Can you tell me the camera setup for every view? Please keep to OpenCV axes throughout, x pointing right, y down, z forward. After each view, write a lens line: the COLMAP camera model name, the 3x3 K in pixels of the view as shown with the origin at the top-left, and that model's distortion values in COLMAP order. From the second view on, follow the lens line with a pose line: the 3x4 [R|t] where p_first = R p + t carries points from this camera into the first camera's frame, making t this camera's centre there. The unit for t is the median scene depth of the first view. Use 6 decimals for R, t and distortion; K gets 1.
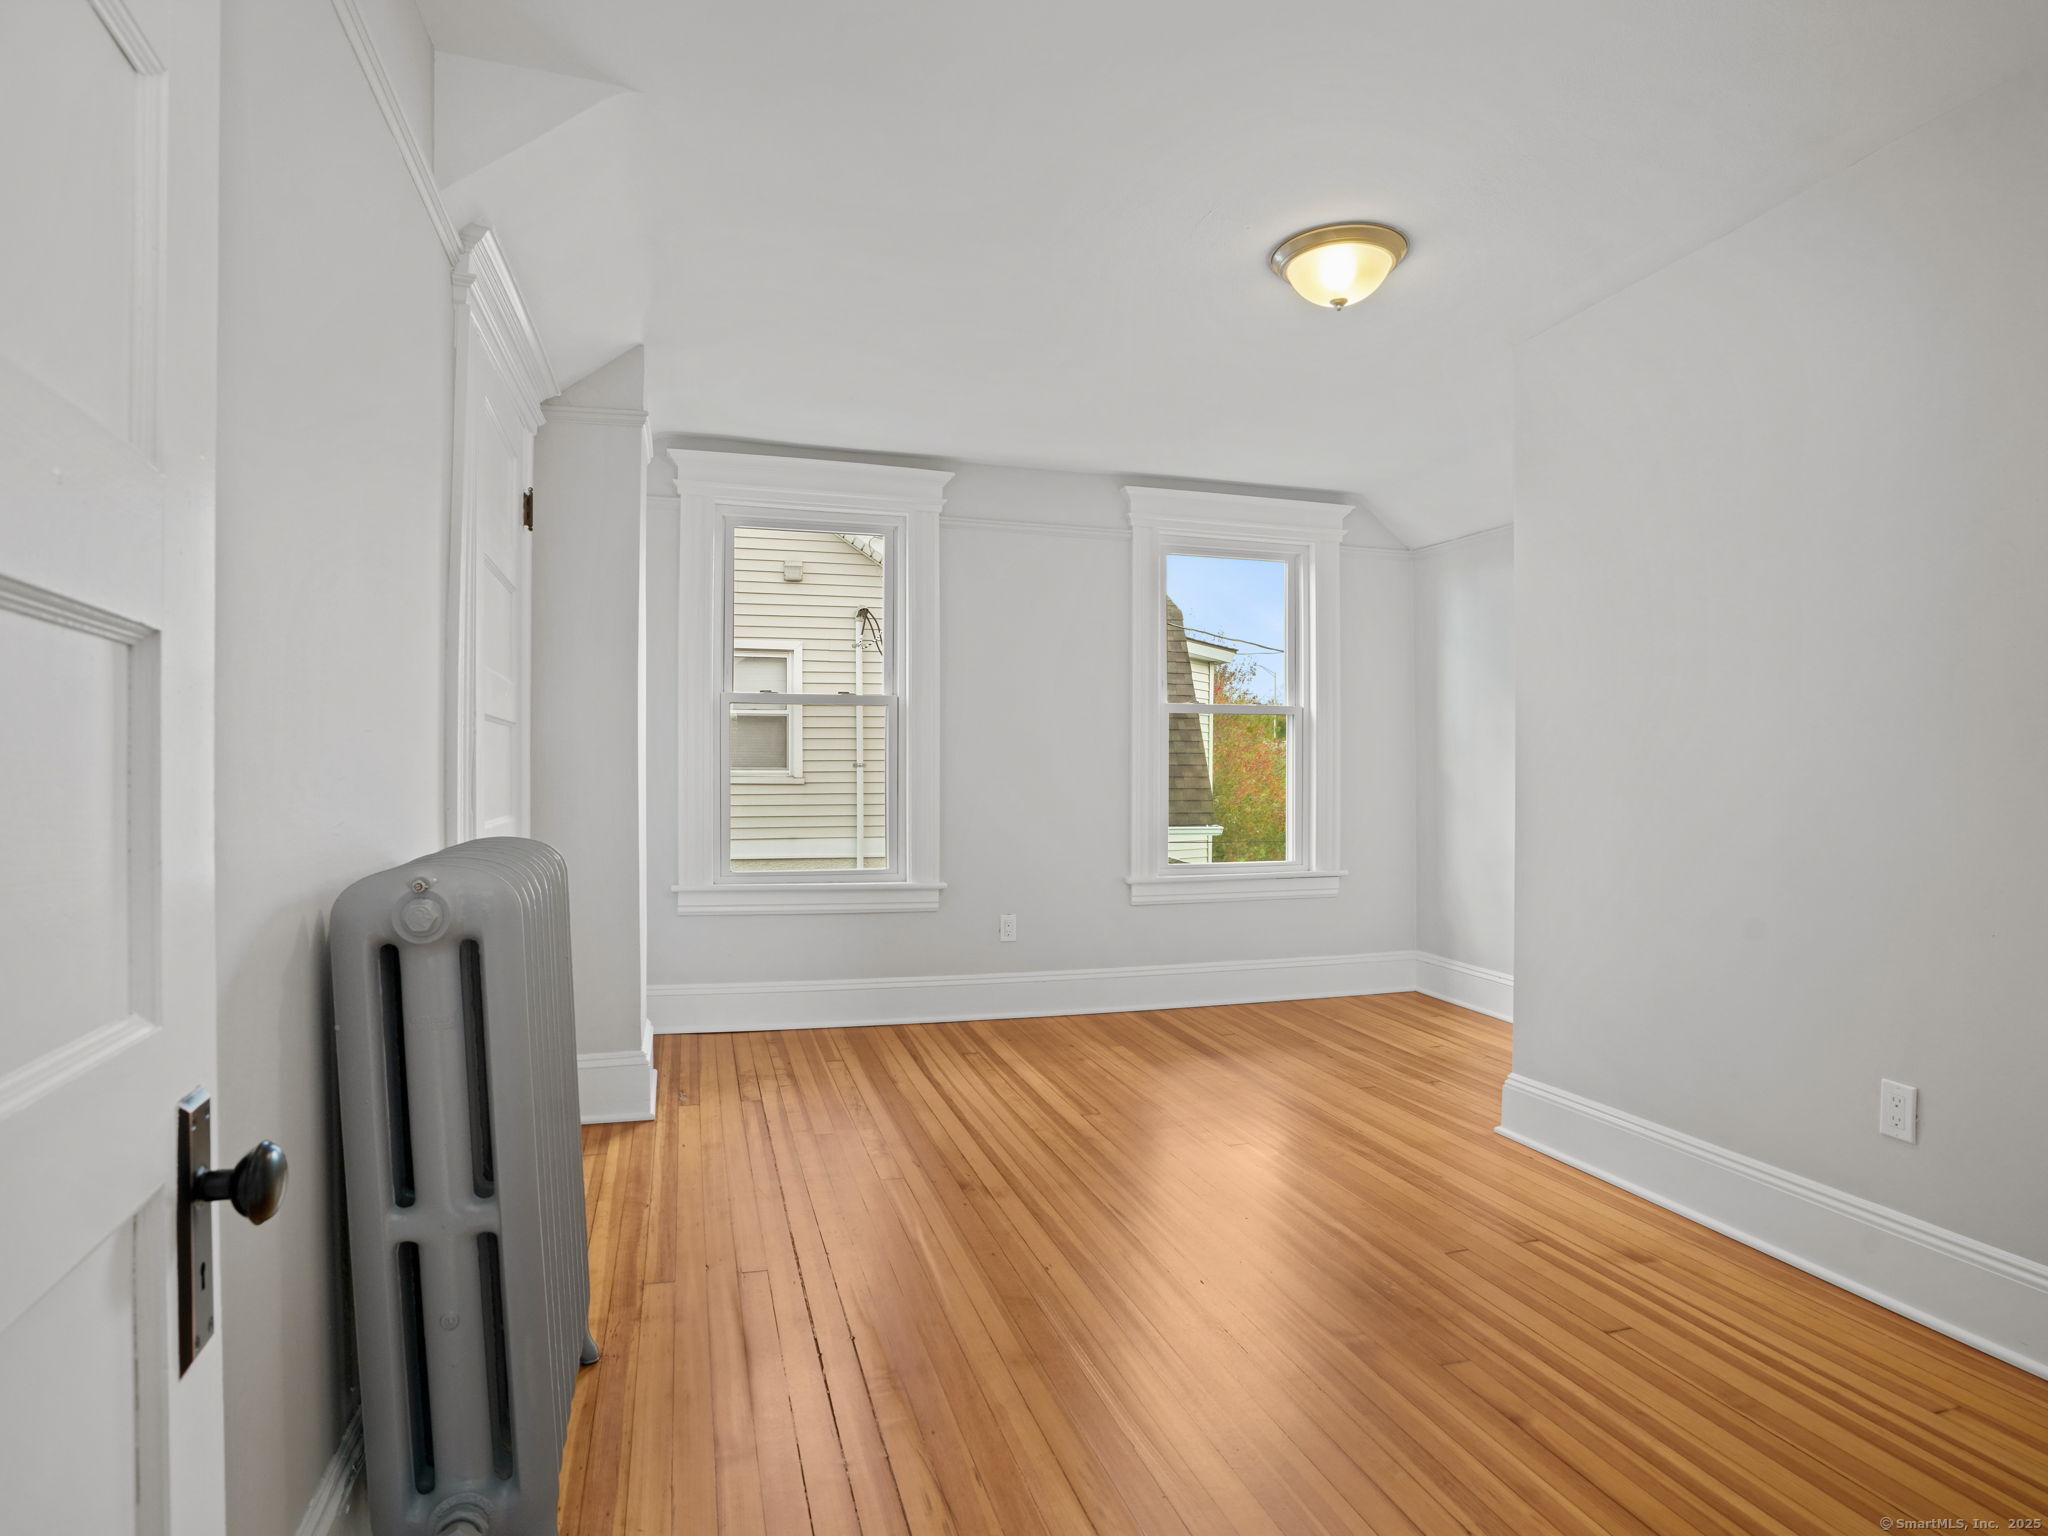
lens RADIAL K [[1135.4, 0, 1014.3], [0, 1135.4, 782.2], [0, 0, 1]] dist [-0.077808, 0.030252]
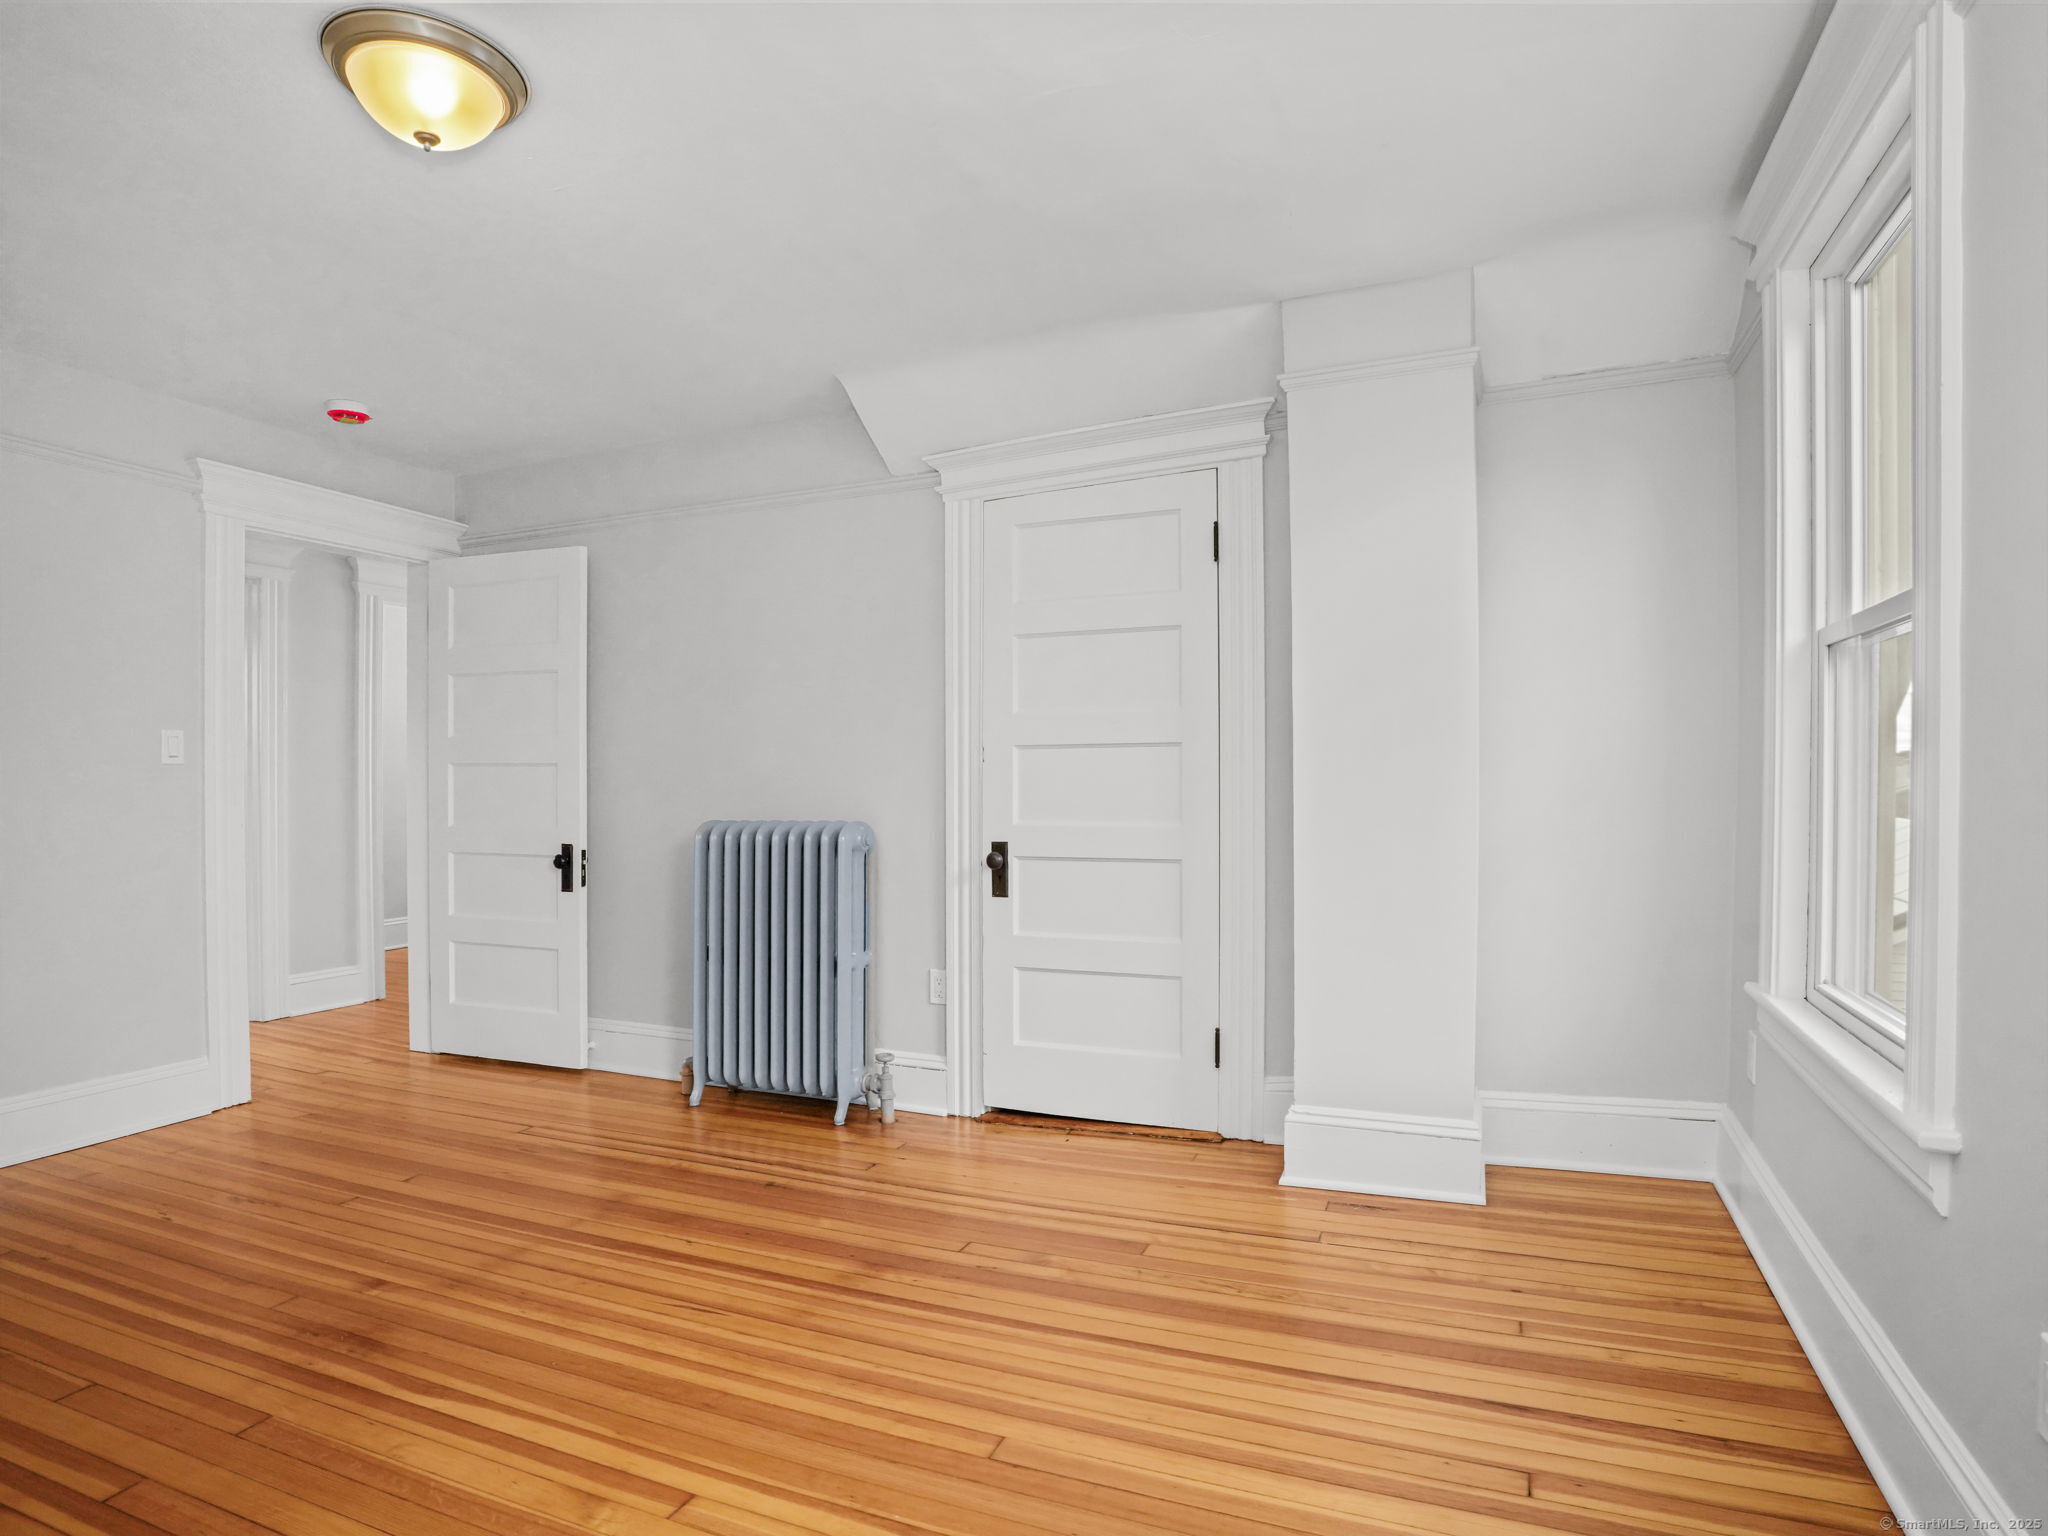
lens RADIAL K [[1135.4, 0, 1014.3], [0, 1135.4, 782.2], [0, 0, 1]] dist [-0.077808, 0.030252]
pose [[-0.650370, 0.004703, -0.759603, 0.632539], [-0.009223, 0.999858, 0.014088, -0.022087], [0.759562, 0.016169, -0.650234, 1.899205]]
